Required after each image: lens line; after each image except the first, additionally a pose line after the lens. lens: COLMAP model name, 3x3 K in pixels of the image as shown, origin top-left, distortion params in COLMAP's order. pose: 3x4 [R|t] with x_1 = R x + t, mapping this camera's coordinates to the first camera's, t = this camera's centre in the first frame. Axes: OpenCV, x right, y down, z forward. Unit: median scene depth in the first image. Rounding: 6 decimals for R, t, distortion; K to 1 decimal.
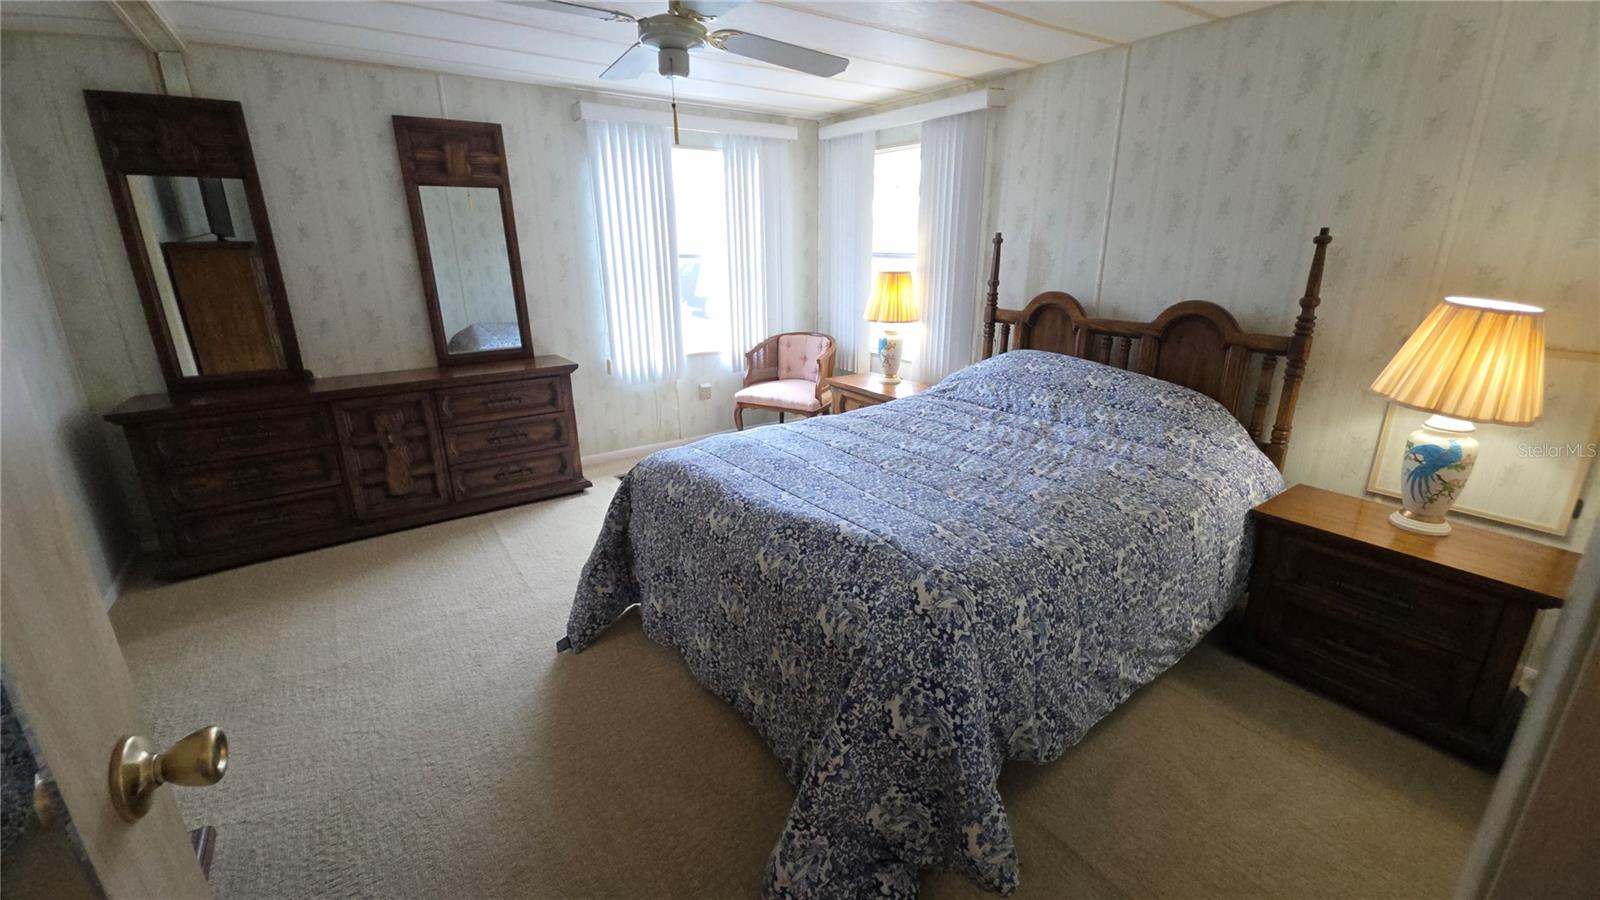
lens RADIAL K [[637.8, 0, 808.1], [0, 637.8, 437.7], [0, 0, 1]] dist [0.000794, -0.000219]
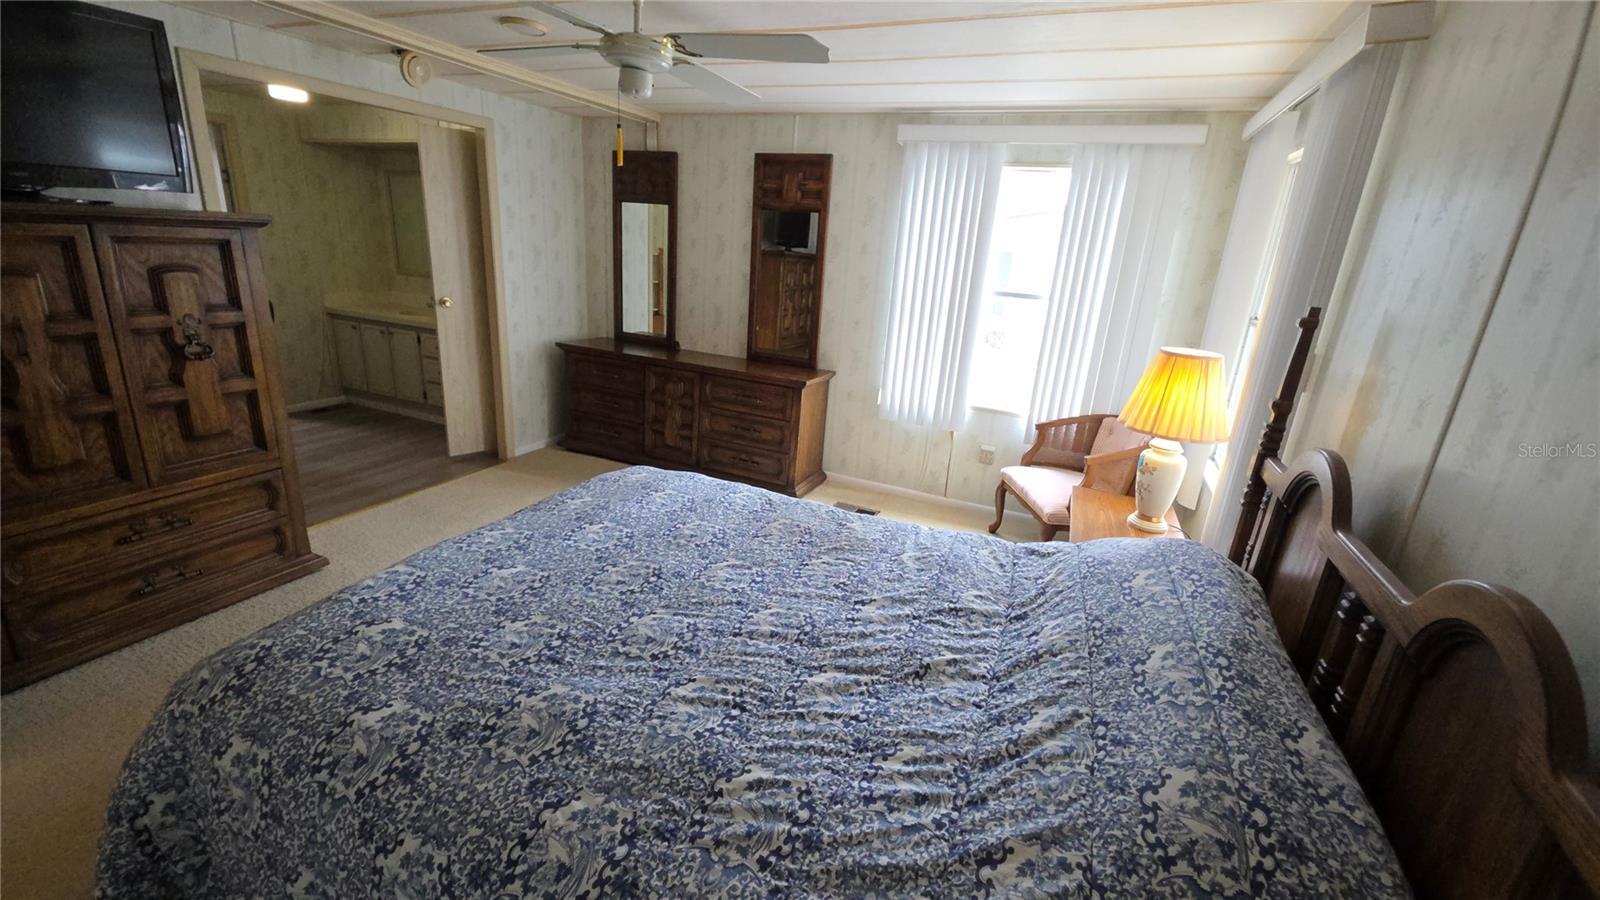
lens RADIAL K [[637.8, 0, 808.1], [0, 637.8, 437.7], [0, 0, 1]] dist [0.000794, -0.000219]
pose [[0.523237, 0.286027, -0.802752, 0.566951], [-0.317494, 0.939603, 0.127843, -0.187793], [0.790835, 0.187977, 0.582447, 0.488403]]
